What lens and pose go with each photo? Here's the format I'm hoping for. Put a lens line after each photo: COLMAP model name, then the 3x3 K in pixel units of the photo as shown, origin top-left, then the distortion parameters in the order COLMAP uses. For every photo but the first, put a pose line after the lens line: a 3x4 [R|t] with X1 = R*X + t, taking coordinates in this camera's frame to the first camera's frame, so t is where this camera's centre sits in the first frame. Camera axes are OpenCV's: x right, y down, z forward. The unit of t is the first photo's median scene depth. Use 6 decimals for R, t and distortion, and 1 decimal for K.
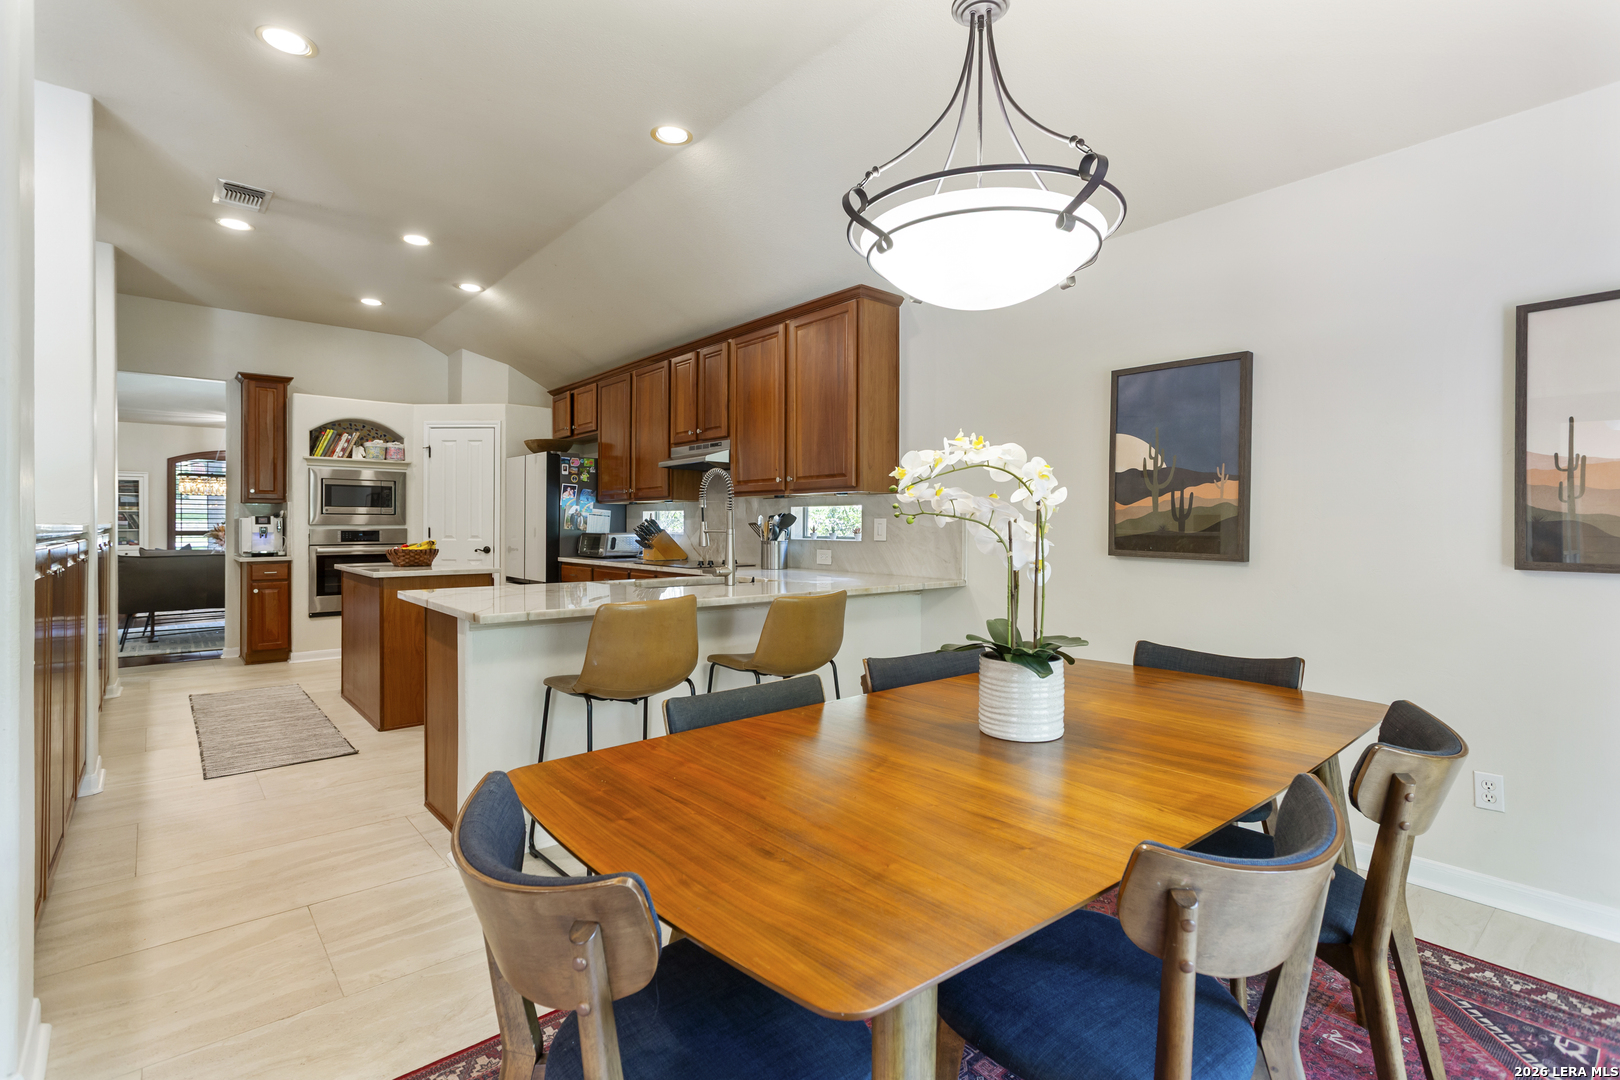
lens RADIAL K [[762.4, 0, 810.2], [0, 762.4, 526.7], [0, 0, 1]] dist [0.003920, 0.000814]
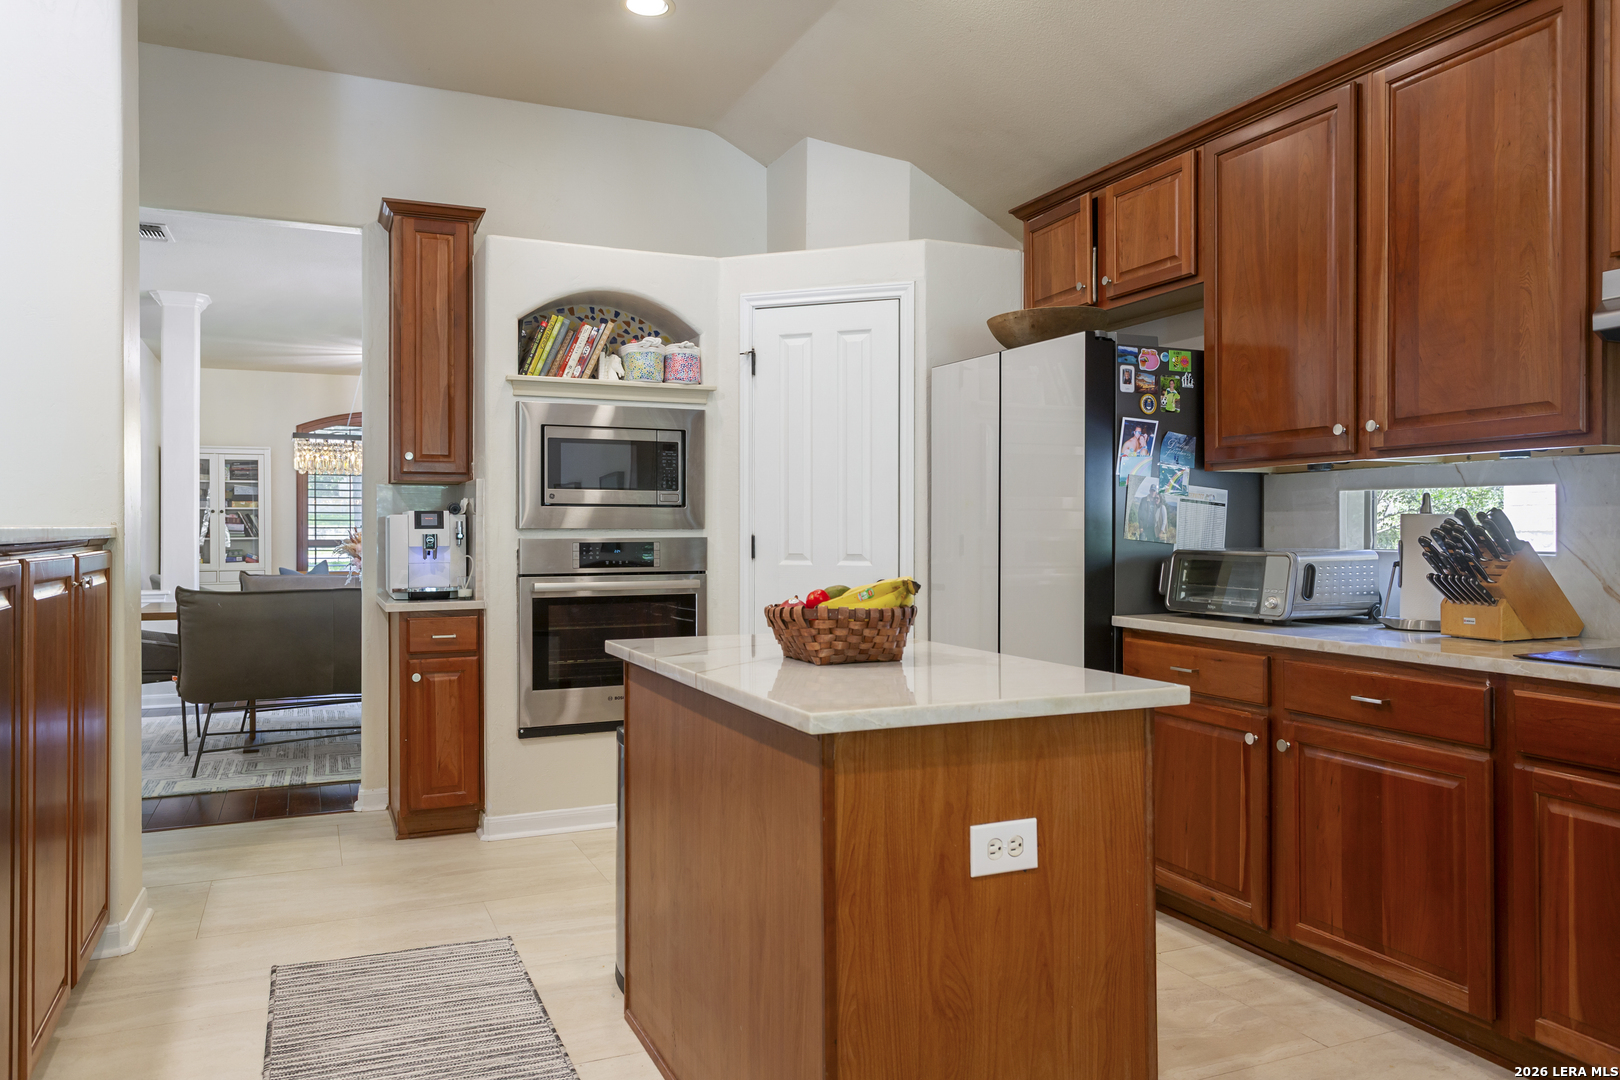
lens RADIAL K [[1129.5, 0, 805.6], [0, 1129.5, 537.6], [0, 0, 1]] dist [-0.008021, 0.000274]
pose [[0.957082, 0.000307, -0.289819, -0.300899], [0.001085, 0.999989, 0.004644, -0.000591], [0.289817, -0.004759, 0.957070, 0.413293]]
